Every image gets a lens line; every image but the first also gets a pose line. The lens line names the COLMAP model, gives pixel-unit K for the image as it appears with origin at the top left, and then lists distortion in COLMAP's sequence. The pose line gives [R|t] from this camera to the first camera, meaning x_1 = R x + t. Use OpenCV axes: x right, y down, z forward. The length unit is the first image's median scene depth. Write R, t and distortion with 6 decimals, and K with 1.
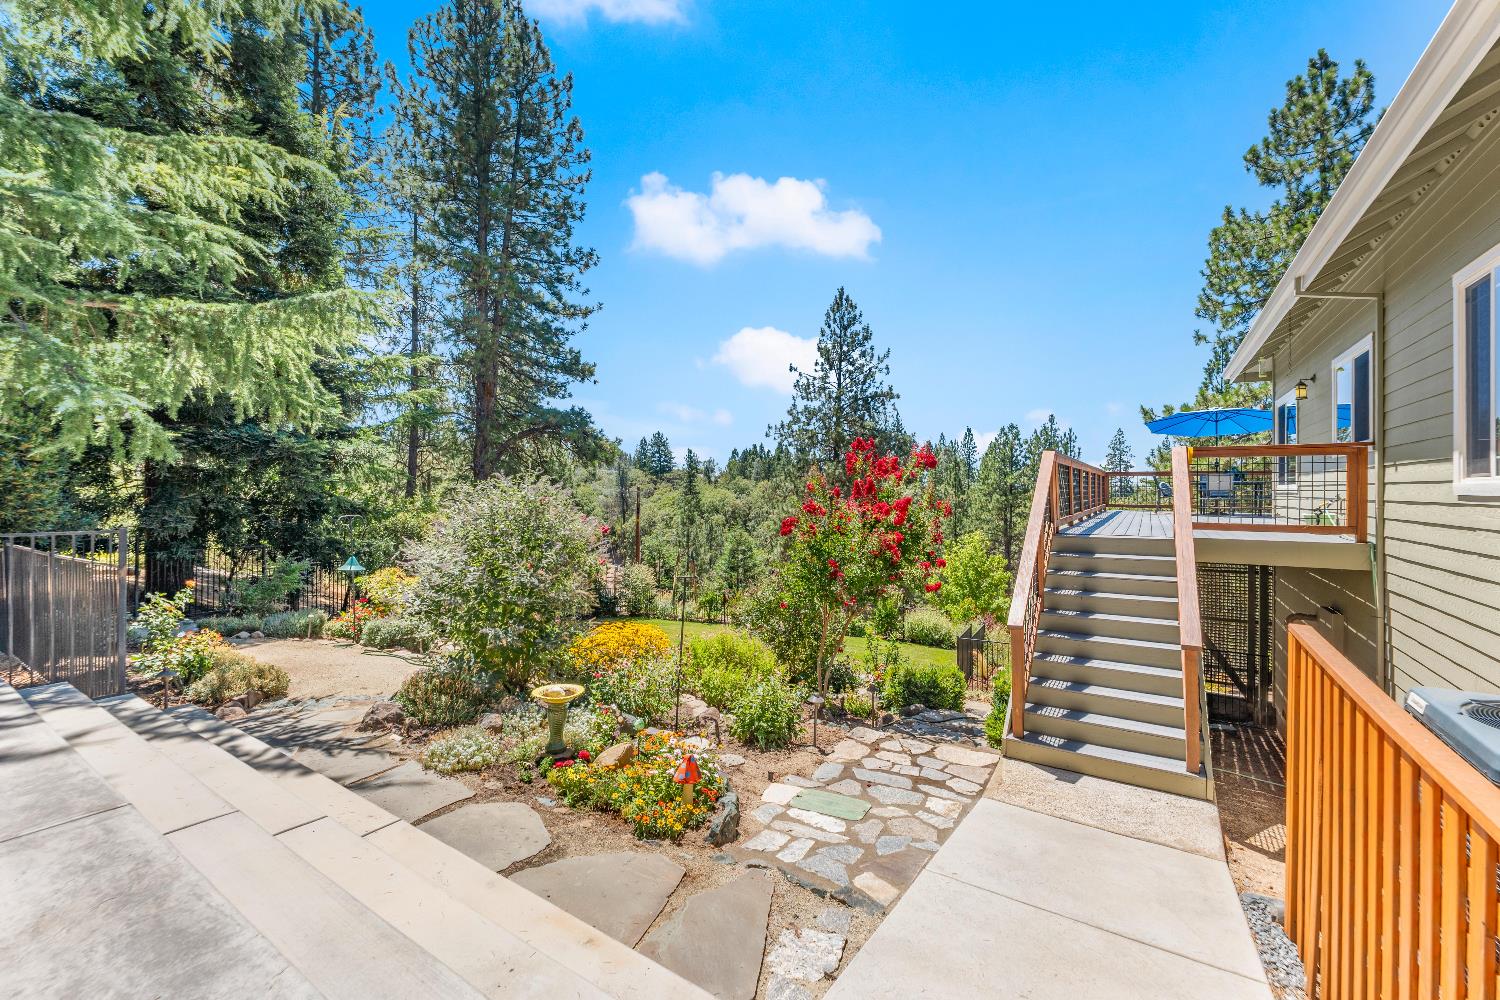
lens RADIAL K [[612.7, 0, 747.3], [0, 612.7, 507.3], [0, 0, 1]] dist [0.012971, -0.000655]
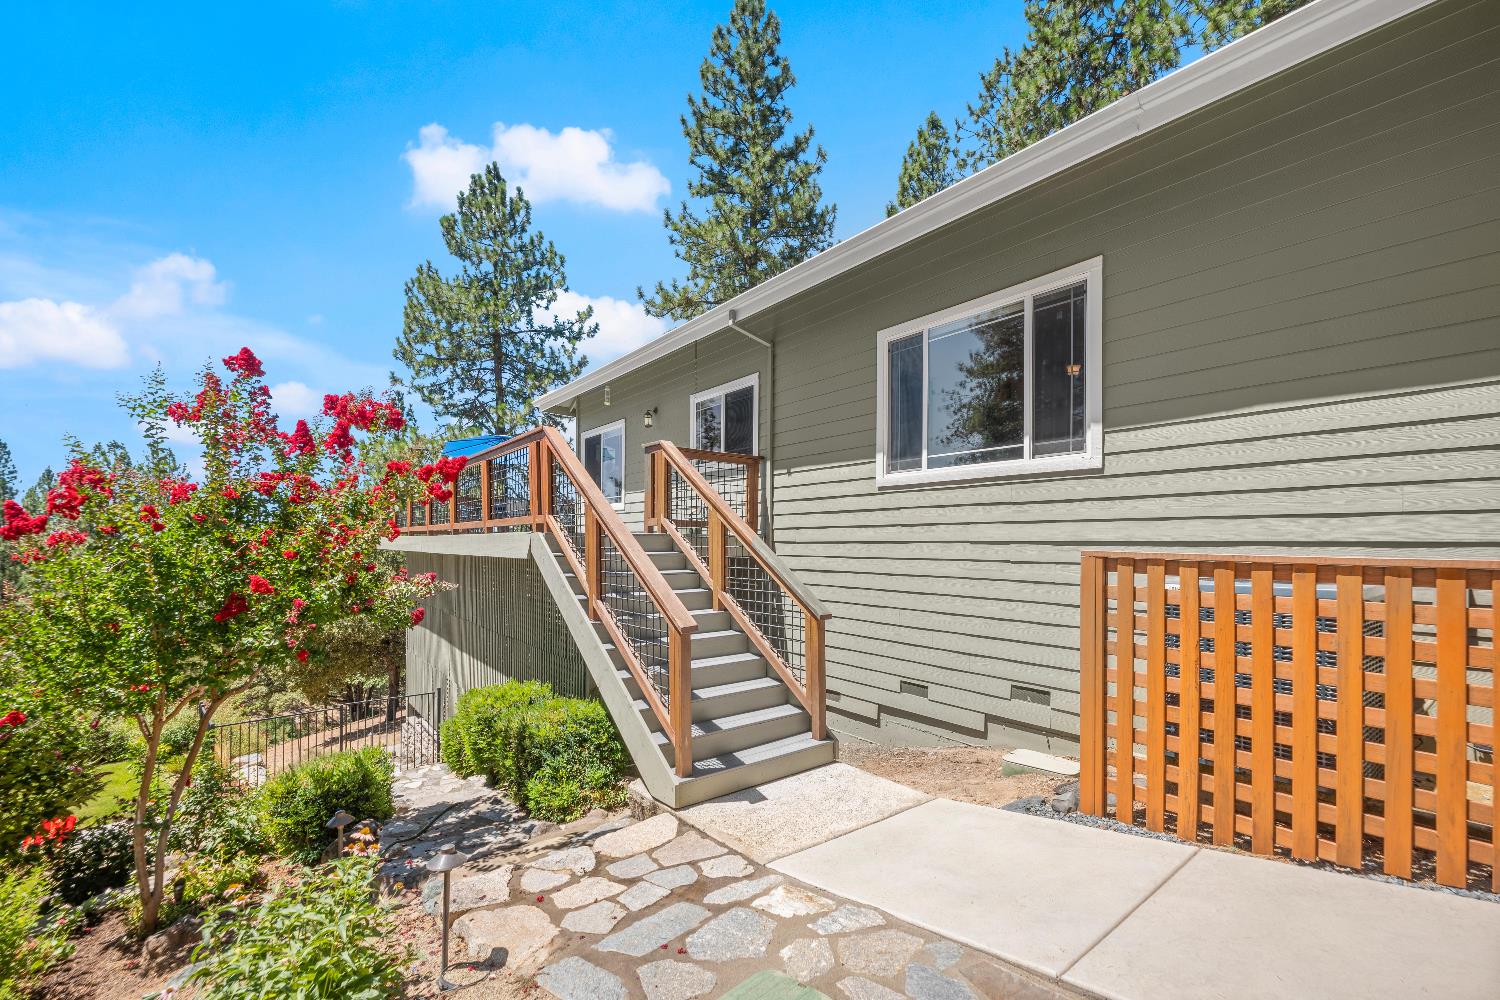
lens RADIAL K [[613.6, 0, 715.3], [0, 613.6, 554.1], [0, 0, 1]] dist [0.011953, -0.000156]
pose [[0.342662, -0.016435, 0.939315, -0.261365], [0.022050, 0.999712, 0.009448, 0.092603], [-0.939200, 0.017475, 0.342926, 0.705897]]
